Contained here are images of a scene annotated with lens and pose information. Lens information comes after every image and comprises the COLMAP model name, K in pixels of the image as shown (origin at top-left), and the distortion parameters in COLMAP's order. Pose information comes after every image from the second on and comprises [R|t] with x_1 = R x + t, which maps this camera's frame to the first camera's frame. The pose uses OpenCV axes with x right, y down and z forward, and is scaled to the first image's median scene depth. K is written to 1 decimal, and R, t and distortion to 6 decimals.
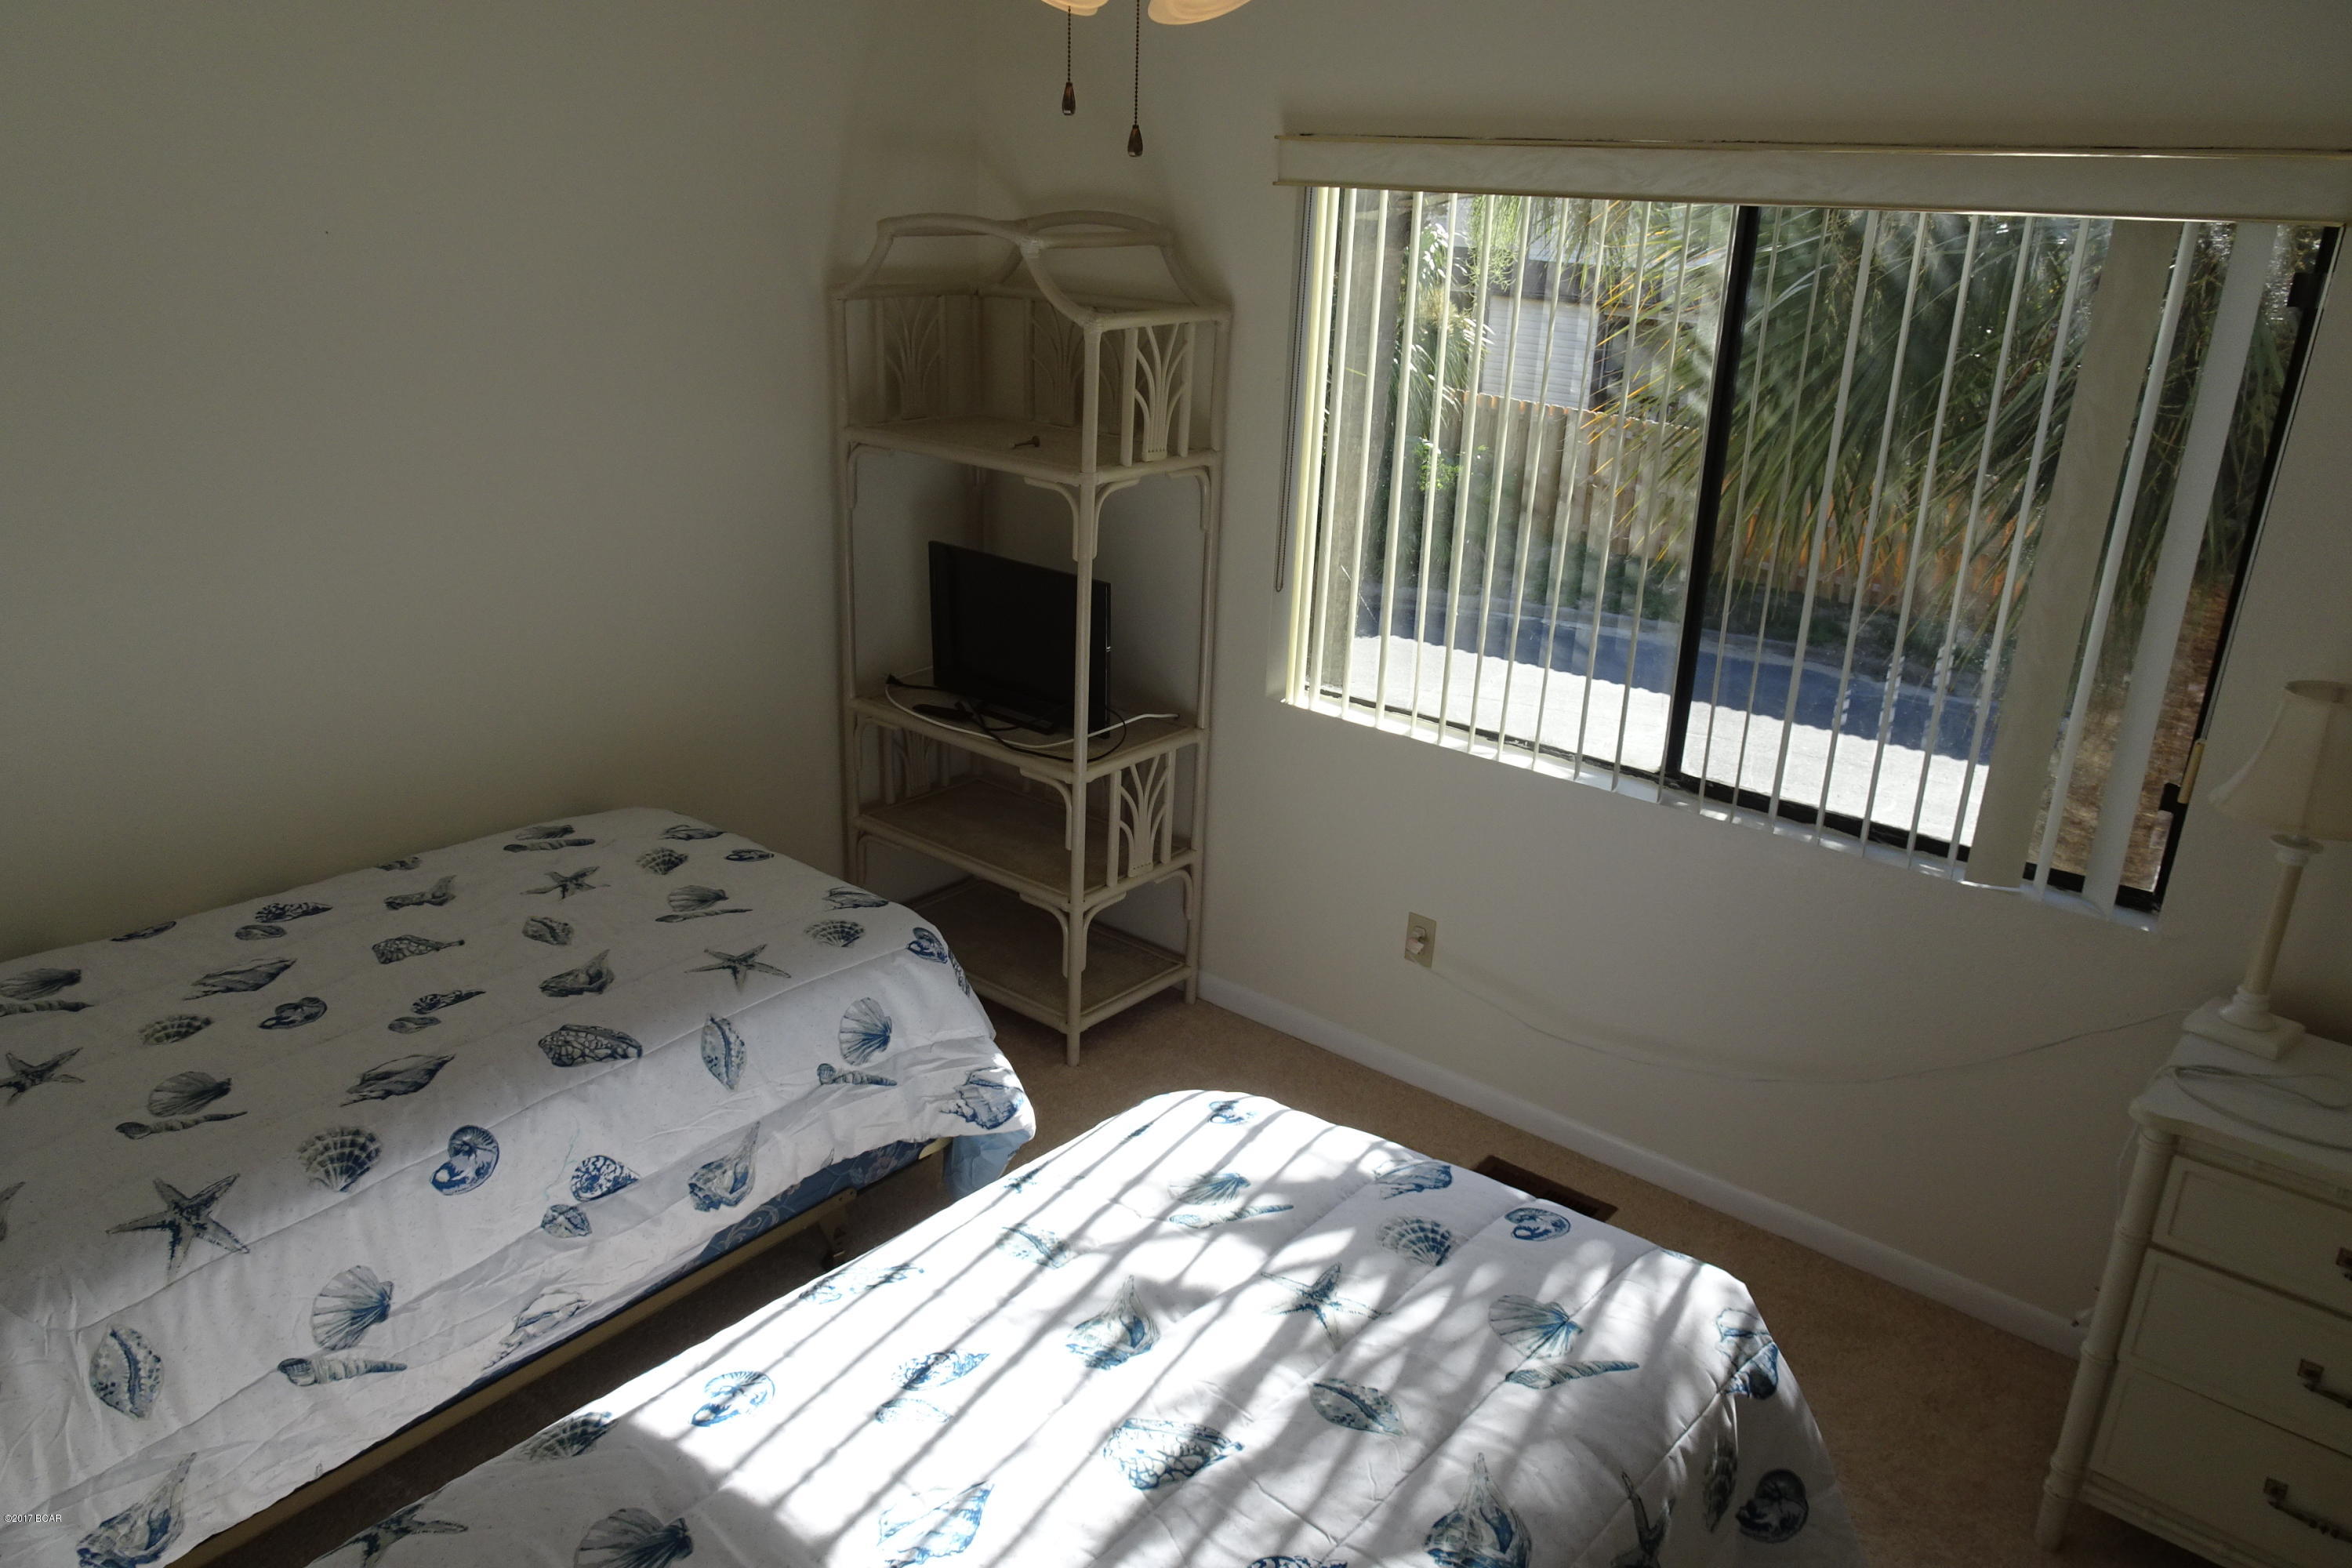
lens RADIAL K [[1681.4, 0, 1176.6], [0, 1681.4, 781.9], [0, 0, 1]] dist [0.042913, -0.004435]
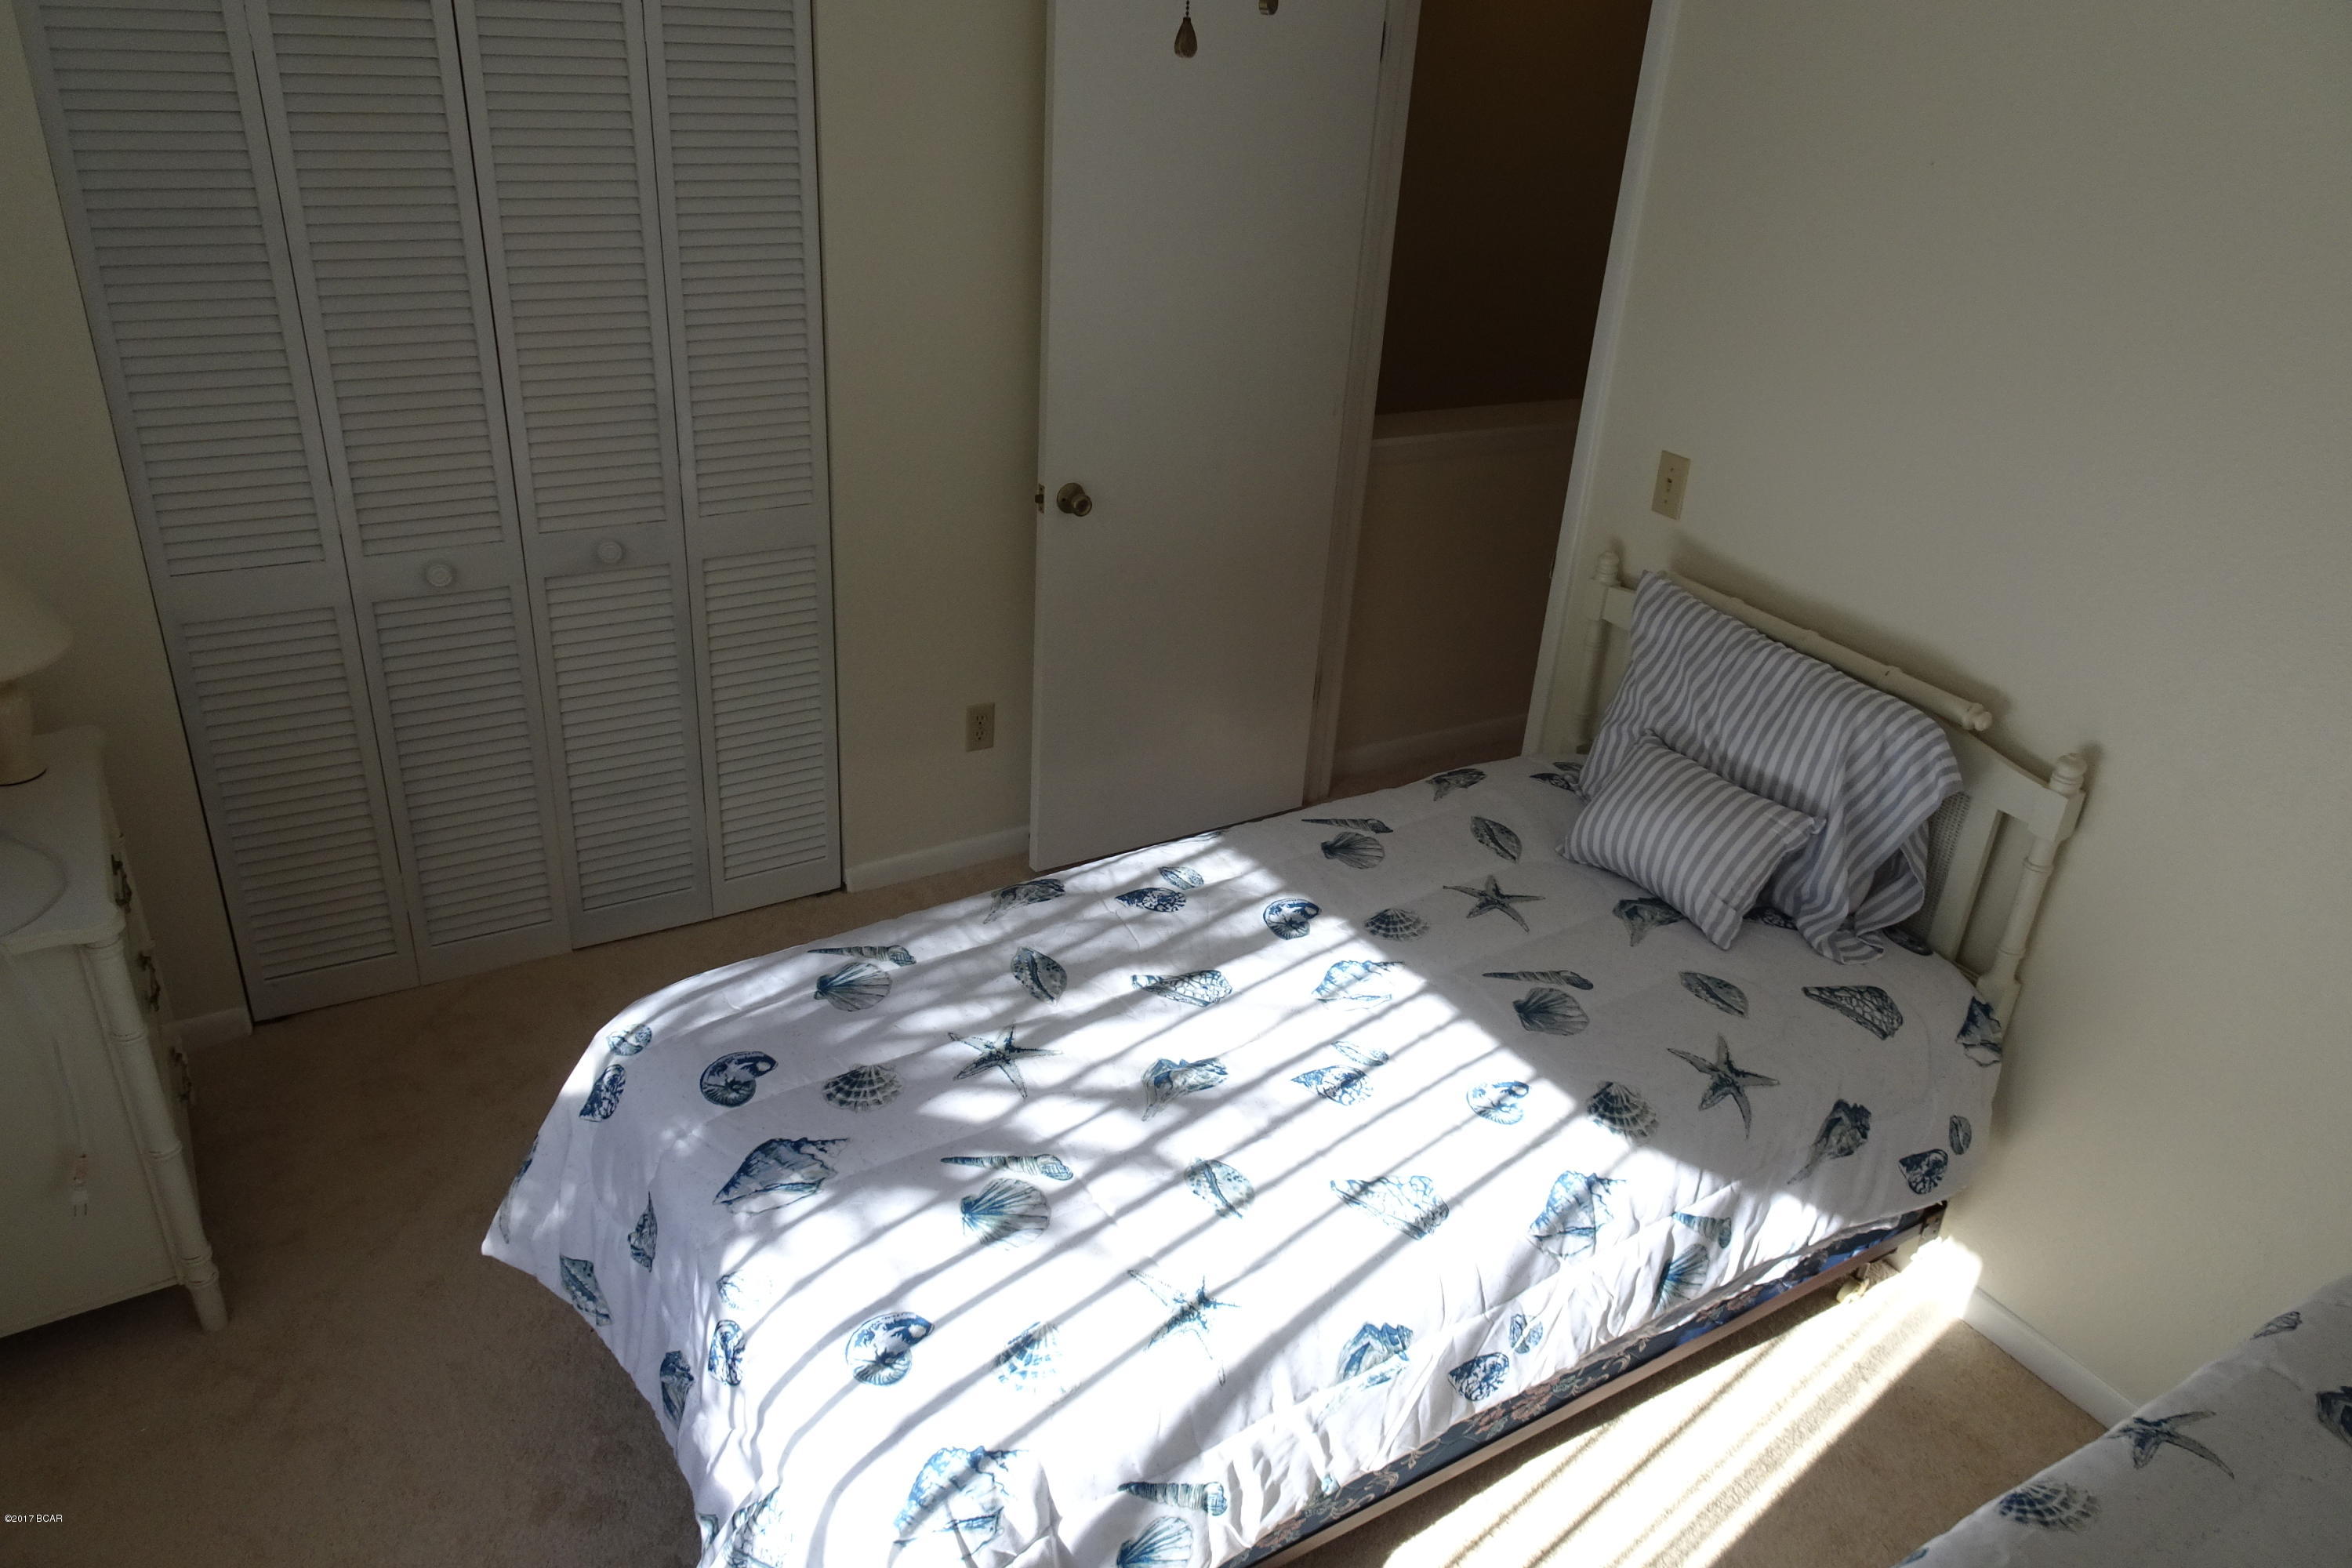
lens RADIAL K [[1681.4, 0, 1174.7], [0, 1681.4, 784.0], [0, 0, 1]] dist [0.042913, -0.004435]
pose [[-0.940646, -0.227356, 0.251979, -0.294892], [0.031597, 0.680560, 0.732011, -0.699234], [-0.337914, 0.696525, -0.632983, 1.690052]]
